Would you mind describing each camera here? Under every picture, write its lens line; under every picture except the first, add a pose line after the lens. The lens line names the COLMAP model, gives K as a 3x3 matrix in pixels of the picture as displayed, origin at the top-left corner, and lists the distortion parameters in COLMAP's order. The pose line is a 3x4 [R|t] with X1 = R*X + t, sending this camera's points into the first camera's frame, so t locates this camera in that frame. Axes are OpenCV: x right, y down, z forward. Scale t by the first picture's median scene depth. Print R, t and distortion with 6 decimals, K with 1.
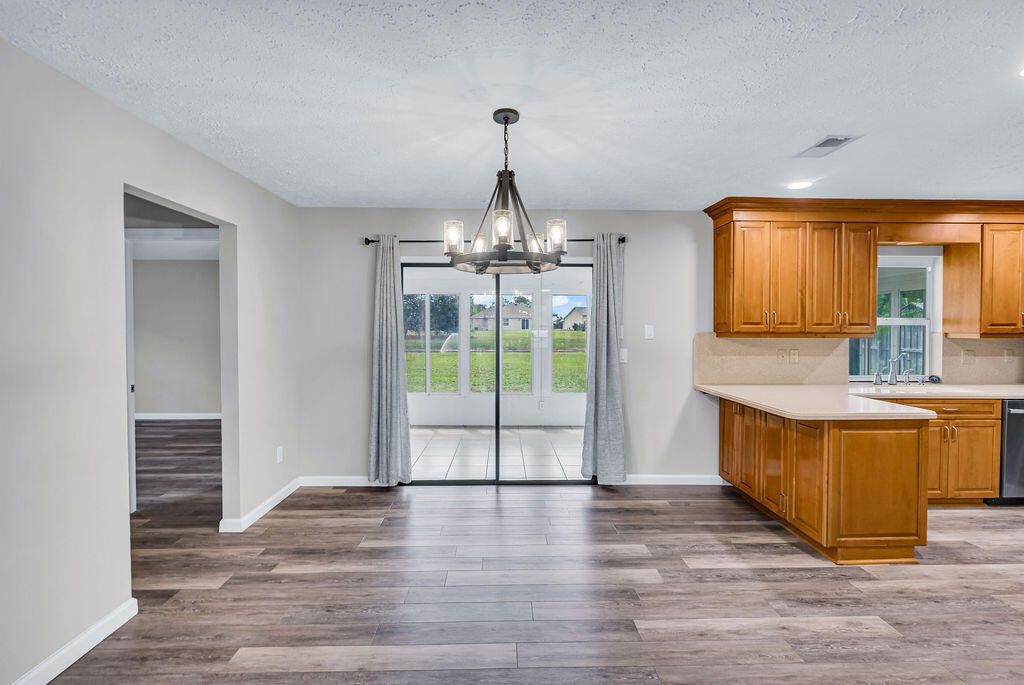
lens RADIAL K [[451.3, 0, 516.6], [0, 451.3, 339.1], [0, 0, 1]] dist [-0.002378, -0.000227]
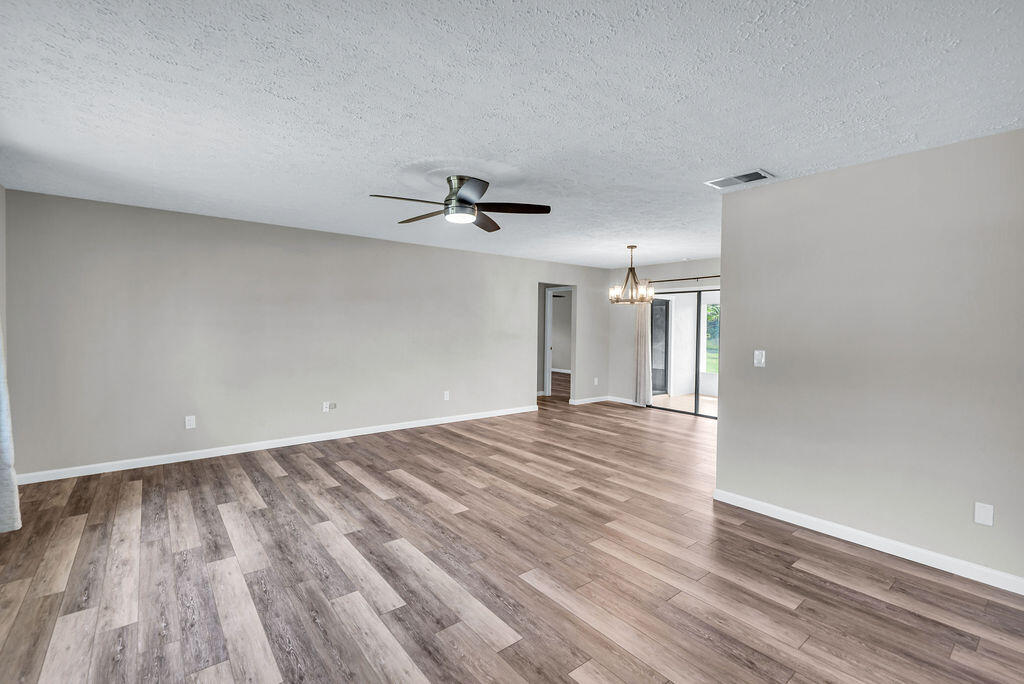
lens RADIAL K [[451.3, 0, 503.6], [0, 451.3, 338.6], [0, 0, 1]] dist [-0.002378, -0.000227]
pose [[0.592967, 0.030242, -0.804658, 1.004465], [-0.031201, 0.999407, 0.014569, 0.022699], [0.804622, 0.016467, 0.593559, -0.712534]]
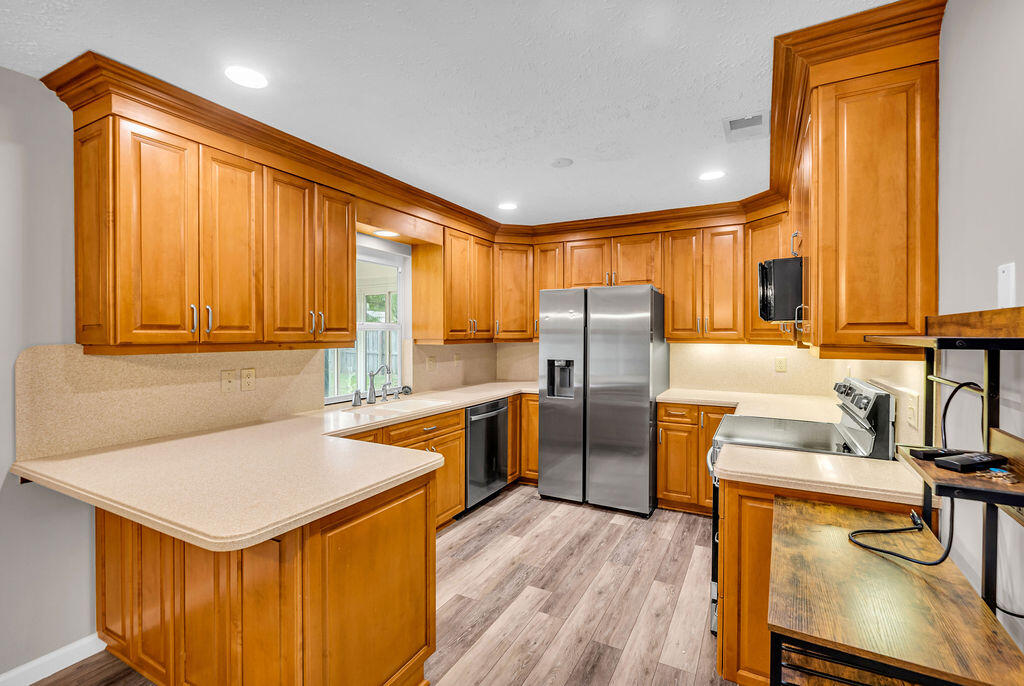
lens RADIAL K [[451.3, 0, 525.2], [0, 451.3, 337.4], [0, 0, 1]] dist [-0.002378, -0.000227]
pose [[0.480008, -0.009385, 0.877214, 0.268640], [0.019341, 0.999813, 0.000113, -0.014525], [-0.877051, 0.016912, 0.480100, 0.387065]]
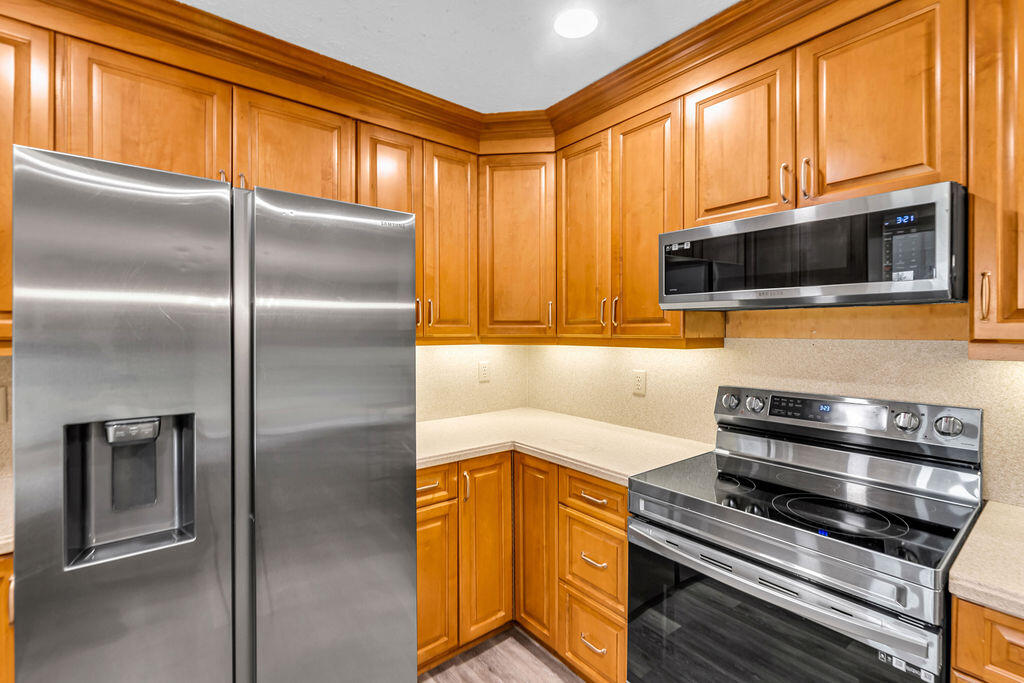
lens RADIAL K [[451.3, 0, 517.0], [0, 451.3, 338.6], [0, 0, 1]] dist [-0.002378, -0.000227]
pose [[-0.611691, -0.015207, 0.790951, 0.819496], [0.013796, 0.999458, 0.029885, -0.017289], [-0.790977, 0.029192, -0.611149, 0.781077]]
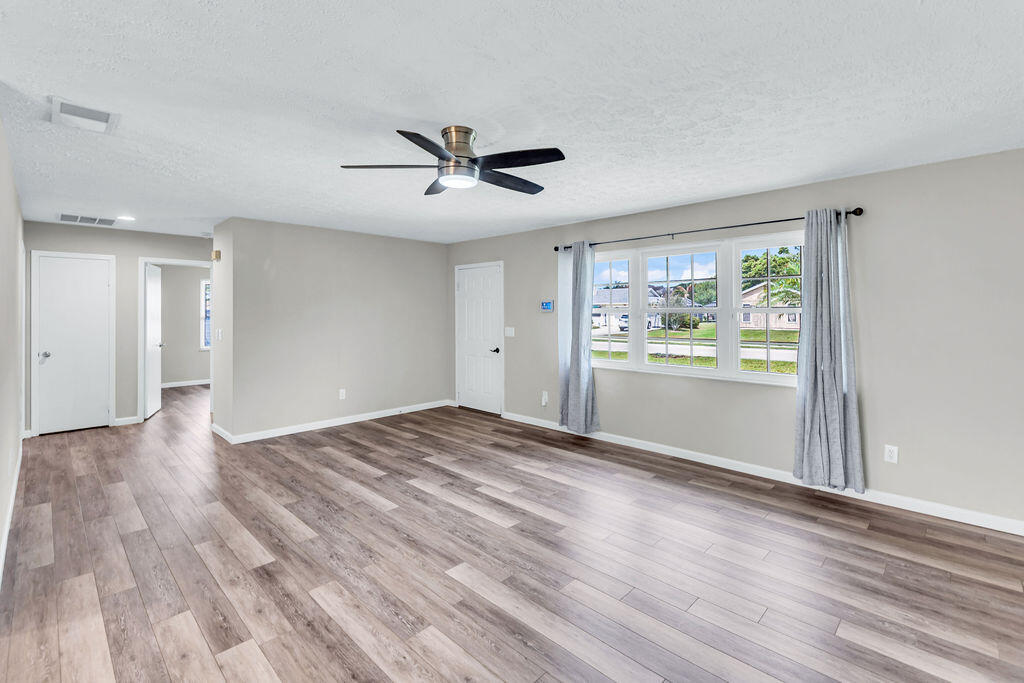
lens RADIAL K [[462.8, 0, 513.1], [0, 462.8, 307.9], [0, 0, 1]] dist [-0.006871, 0.000804]
pose [[-0.697354, 0.005836, 0.716703, -0.322726], [0.017588, 0.999805, 0.008973, -0.009574], [-0.716511, 0.018863, -0.697321, 0.175917]]
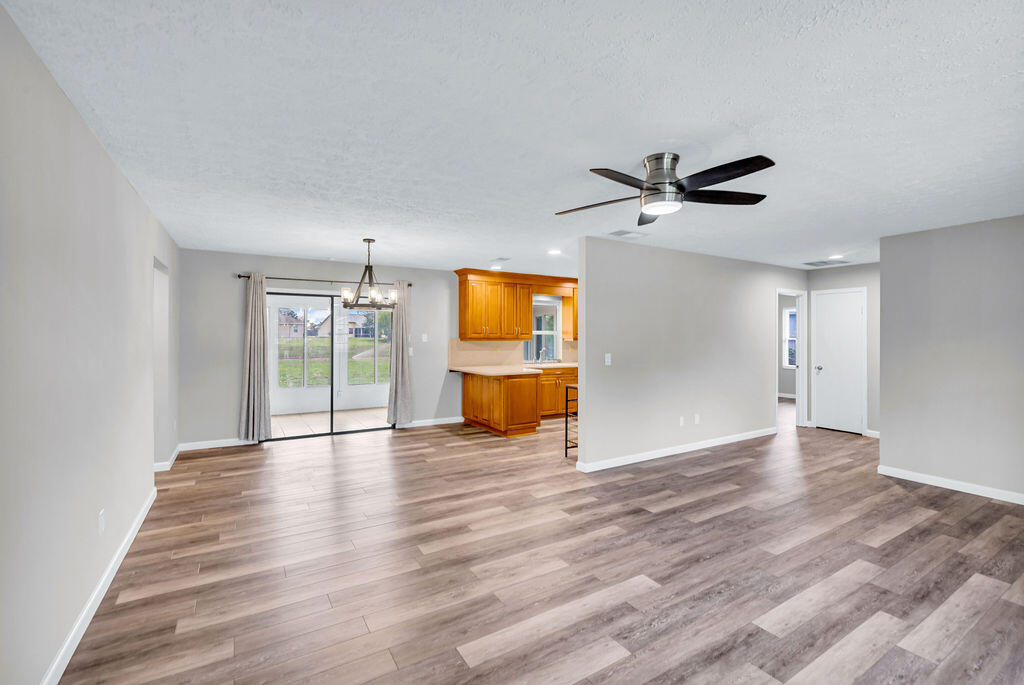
lens RADIAL K [[451.3, 0, 515.7], [0, 451.3, 338.1], [0, 0, 1]] dist [-0.002378, -0.000227]
pose [[0.865824, -0.000624, 0.500349, -0.299541], [0.009040, 0.999856, -0.014396, 0.014368], [-0.500268, 0.016987, 0.865704, -0.749349]]
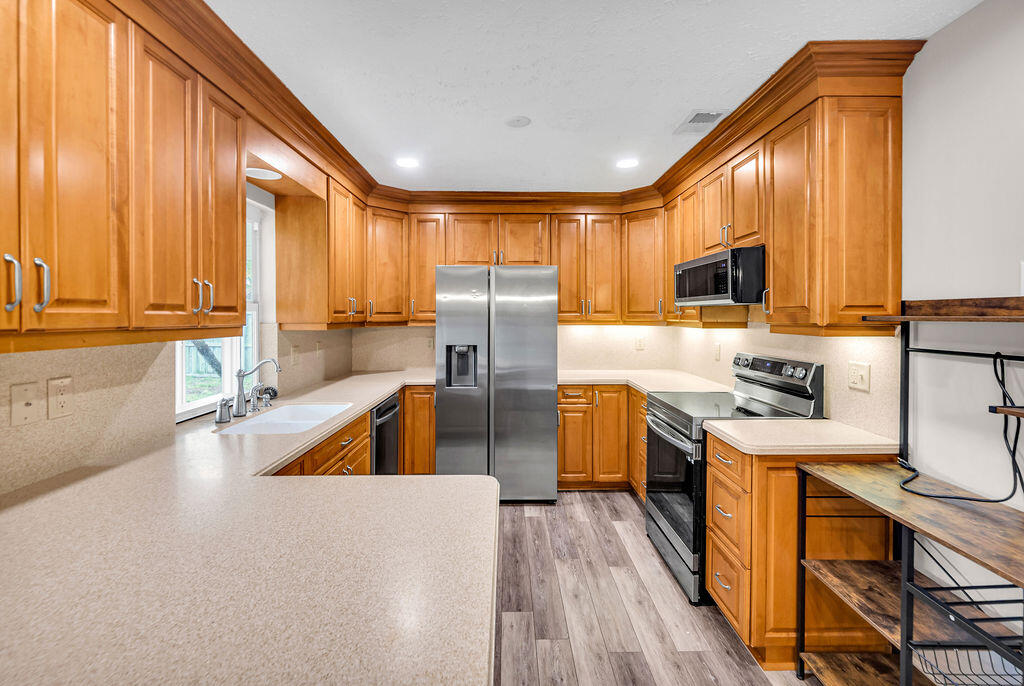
lens RADIAL K [[451.3, 0, 509.4], [0, 451.3, 319.4], [0, 0, 1]] dist [-0.002378, -0.000227]
pose [[0.010563, -0.008603, 0.999907, 0.290693], [0.021717, 0.999729, 0.008372, -0.019022], [-0.999708, 0.021626, 0.010747, 0.694986]]
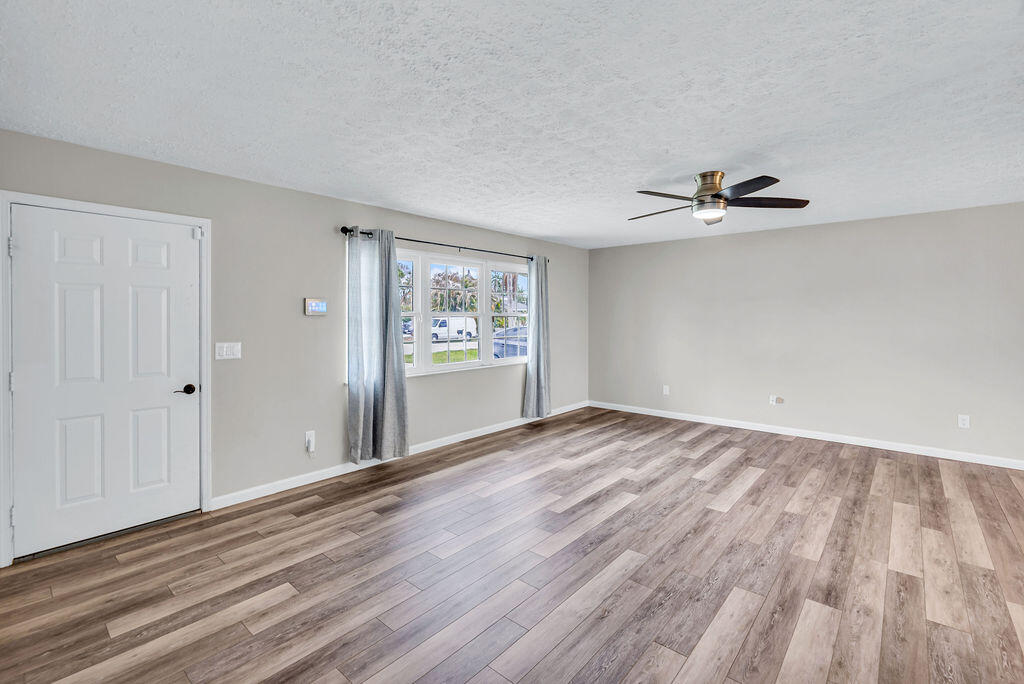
lens RADIAL K [[451.3, 0, 519.9], [0, 451.3, 307.4], [0, 0, 1]] dist [-0.002378, -0.000227]
pose [[-0.674009, -0.013641, -0.738597, 1.149287], [-0.016545, 0.999857, -0.003368, -0.000294], [0.738538, 0.009950, -0.674138, 0.068354]]
